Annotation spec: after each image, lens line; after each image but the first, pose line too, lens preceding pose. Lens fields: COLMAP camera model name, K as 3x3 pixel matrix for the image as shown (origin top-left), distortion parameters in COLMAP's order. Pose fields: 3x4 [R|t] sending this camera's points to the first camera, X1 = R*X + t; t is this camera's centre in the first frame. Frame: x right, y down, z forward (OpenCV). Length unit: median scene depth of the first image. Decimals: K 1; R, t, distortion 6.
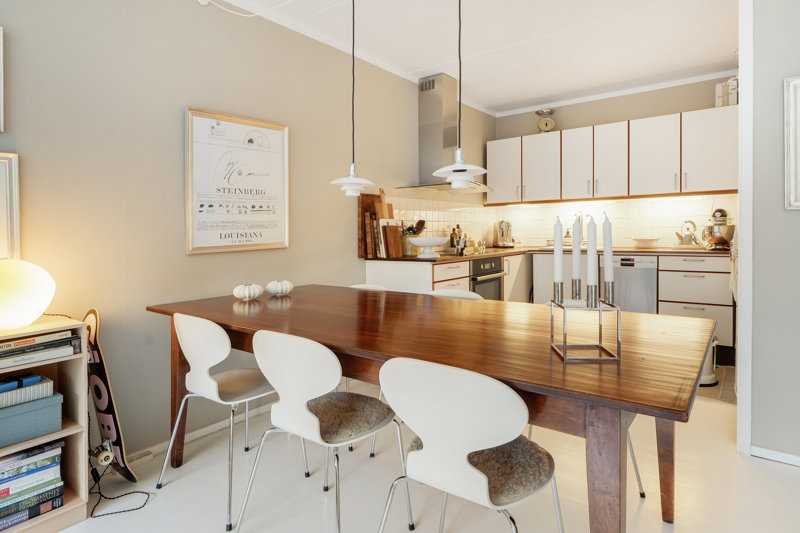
lens RADIAL K [[467.9, 0, 398.5], [0, 467.9, 243.5], [0, 0, 1]] dist [0.000432, -0.001171]
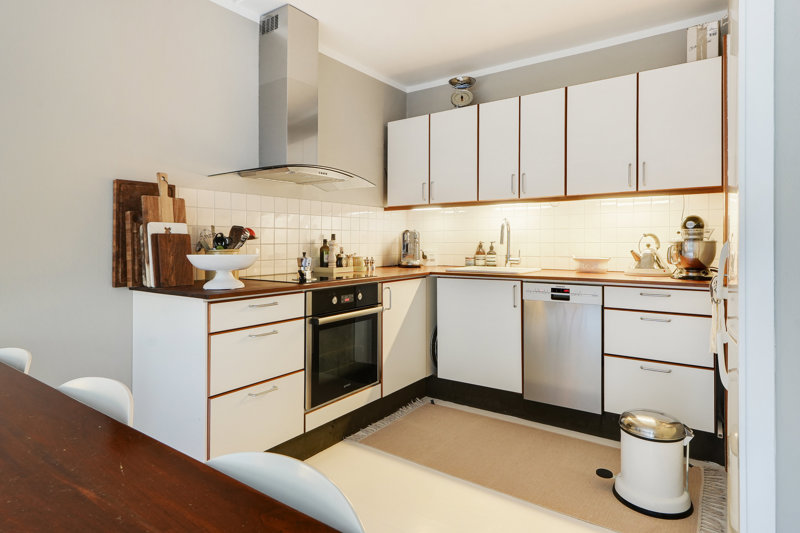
lens RADIAL K [[451.5, 0, 422.0], [0, 451.5, 240.3], [0, 0, 1]] dist [0.004577, 0.001887]
pose [[0.998159, 0.014369, 0.058927, 0.261931], [-0.012678, 0.999499, -0.028985, -0.015909], [-0.059314, 0.028184, 0.997841, 0.379008]]
